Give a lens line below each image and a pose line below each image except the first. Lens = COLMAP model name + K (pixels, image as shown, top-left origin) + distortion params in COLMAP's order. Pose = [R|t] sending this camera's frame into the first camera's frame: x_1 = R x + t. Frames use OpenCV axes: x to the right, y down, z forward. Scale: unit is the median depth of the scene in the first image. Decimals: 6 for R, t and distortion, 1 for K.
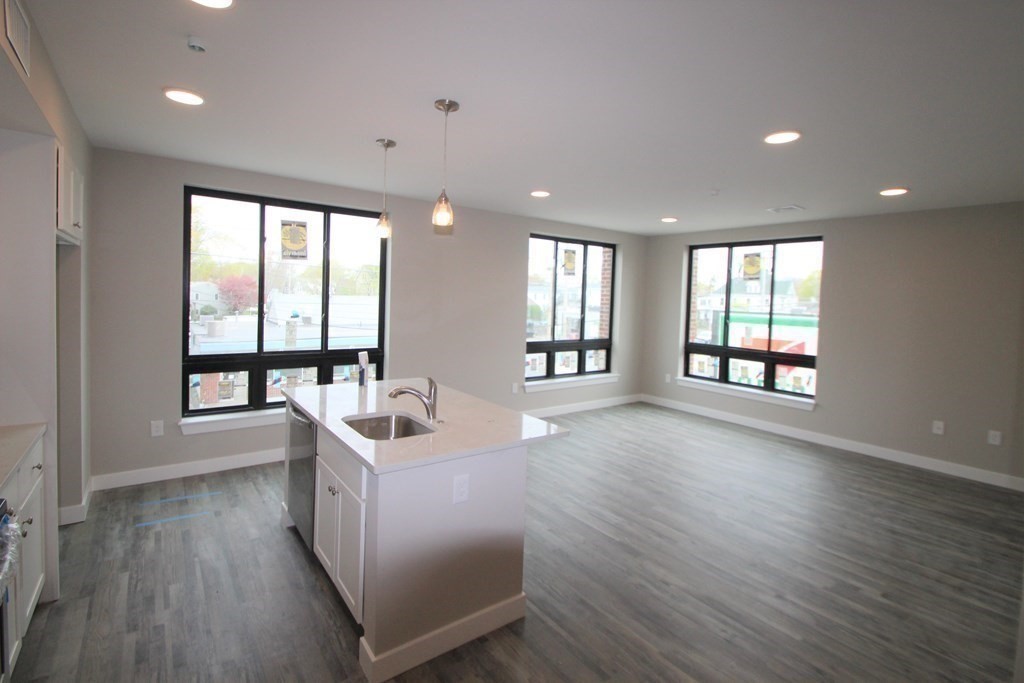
lens RADIAL K [[471.5, 0, 506.1], [0, 471.5, 311.8], [0, 0, 1]] dist [0.012947, -0.017691]
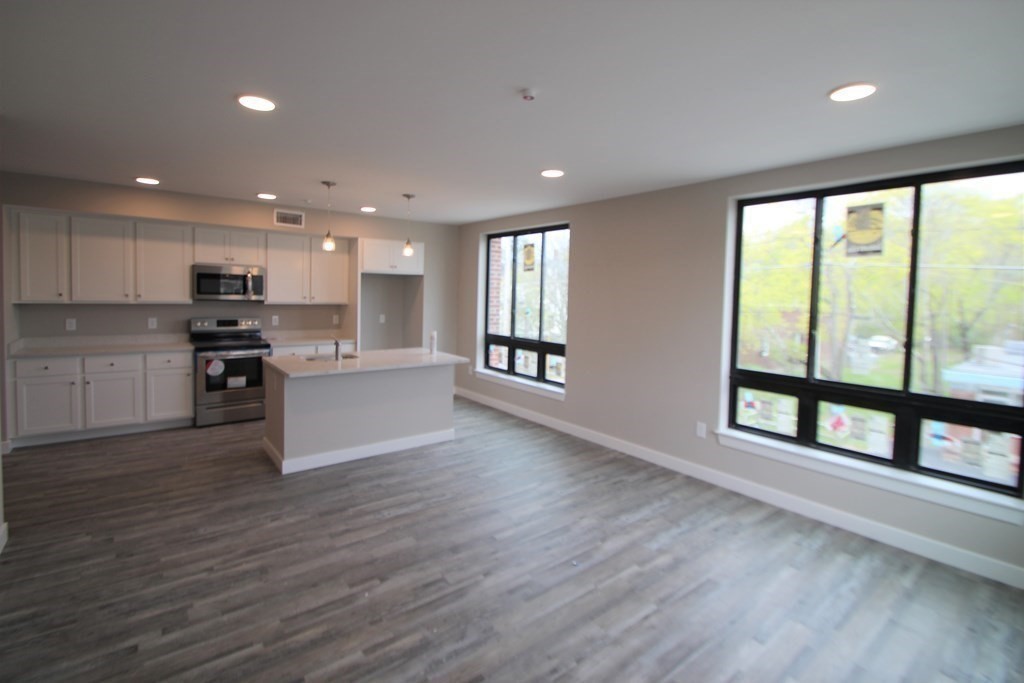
lens RADIAL K [[471.5, 0, 506.1], [0, 471.5, 311.8], [0, 0, 1]] dist [0.012947, -0.017691]
pose [[0.025841, 0.007560, -0.999637, 1.145986], [-0.055599, 0.998434, 0.006114, 0.000711], [0.998119, 0.055421, 0.026221, 1.122614]]
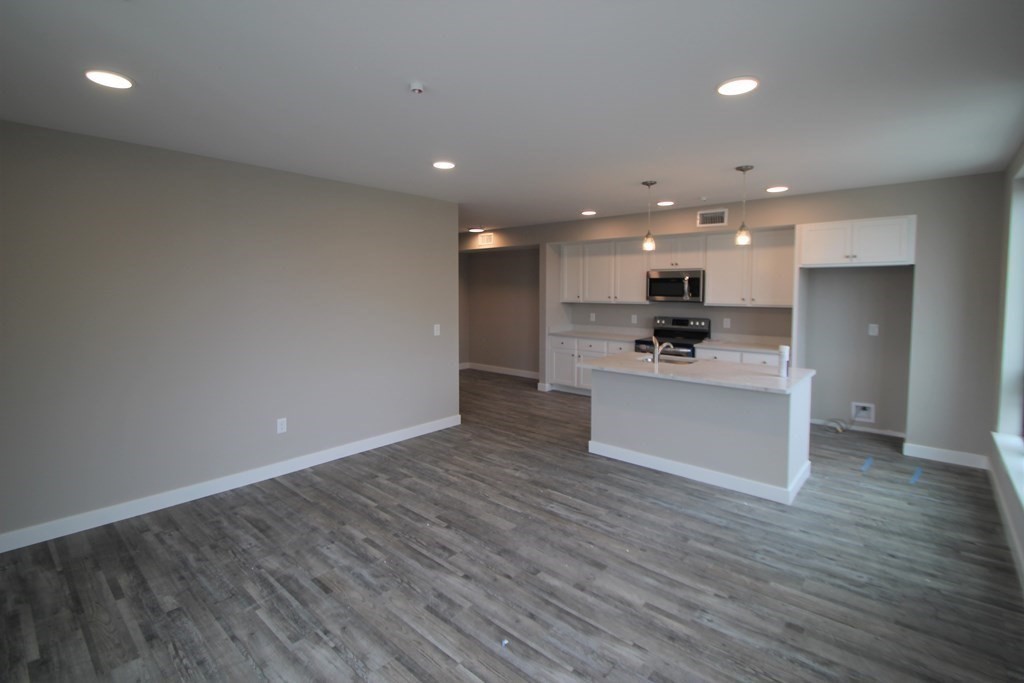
lens RADIAL K [[471.5, 0, 506.1], [0, 471.5, 311.8], [0, 0, 1]] dist [0.012947, -0.017691]
pose [[-0.978812, -0.023968, -0.203351, 0.512846], [-0.039938, 0.996399, 0.074798, -0.044324], [0.200826, 0.081335, -0.976245, 1.814912]]
